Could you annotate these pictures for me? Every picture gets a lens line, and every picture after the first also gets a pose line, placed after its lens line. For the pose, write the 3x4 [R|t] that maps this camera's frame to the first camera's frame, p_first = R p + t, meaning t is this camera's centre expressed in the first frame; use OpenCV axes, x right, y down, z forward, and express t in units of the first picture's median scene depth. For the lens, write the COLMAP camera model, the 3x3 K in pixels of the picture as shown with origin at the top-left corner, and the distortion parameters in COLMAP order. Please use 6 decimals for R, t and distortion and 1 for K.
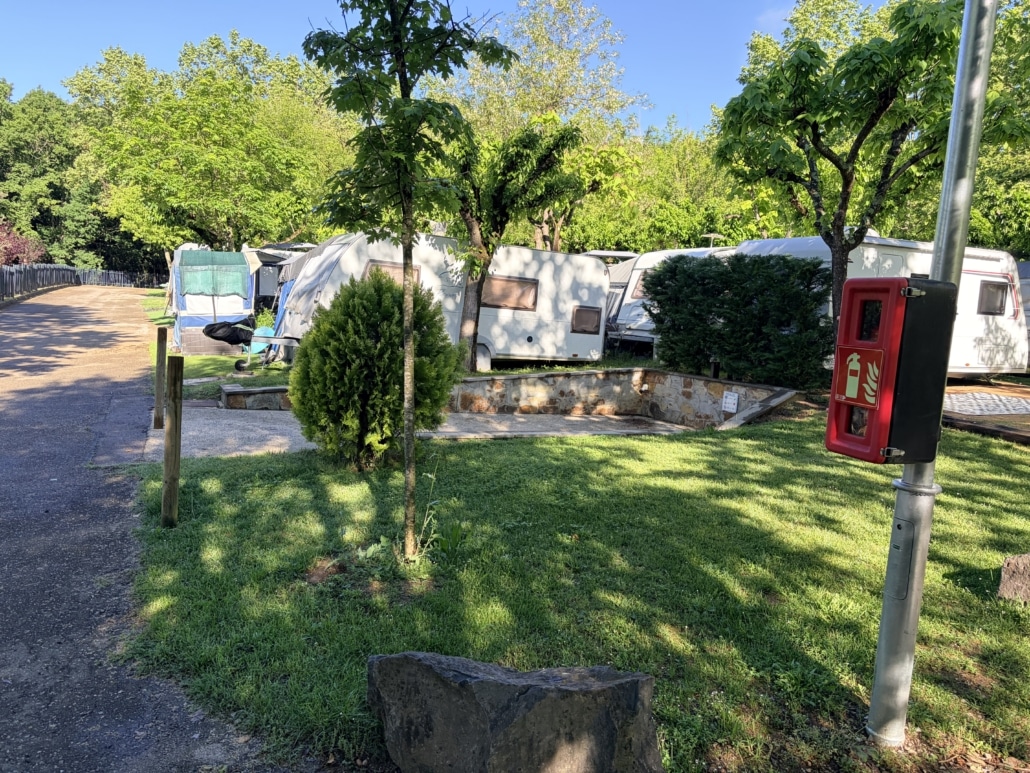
lens RADIAL K [[781.2, 0, 515.0], [0, 781.2, 386.5], [0, 0, 1]] dist [0.076438, -0.092808]
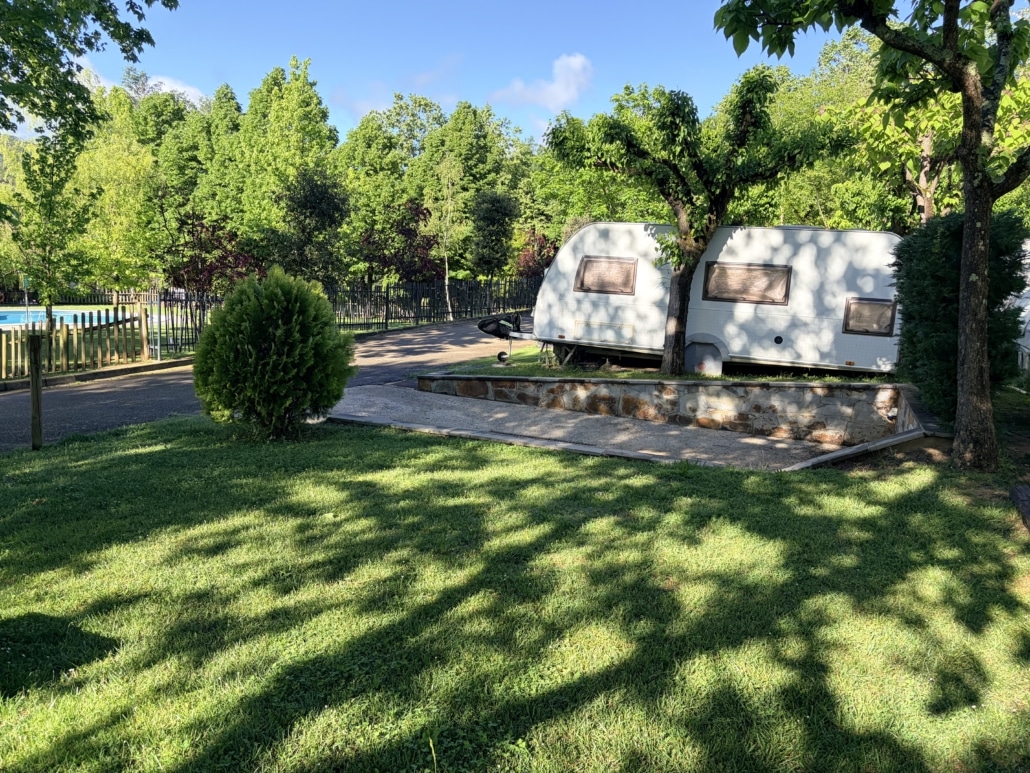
lens RADIAL K [[781.2, 0, 515.0], [0, 781.2, 386.5], [0, 0, 1]] dist [0.076438, -0.092808]
pose [[0.650679, 0.073296, -0.755807, 0.334716], [-0.071951, 0.996804, 0.034723, -0.015767], [0.755936, 0.031788, 0.653873, 0.185575]]
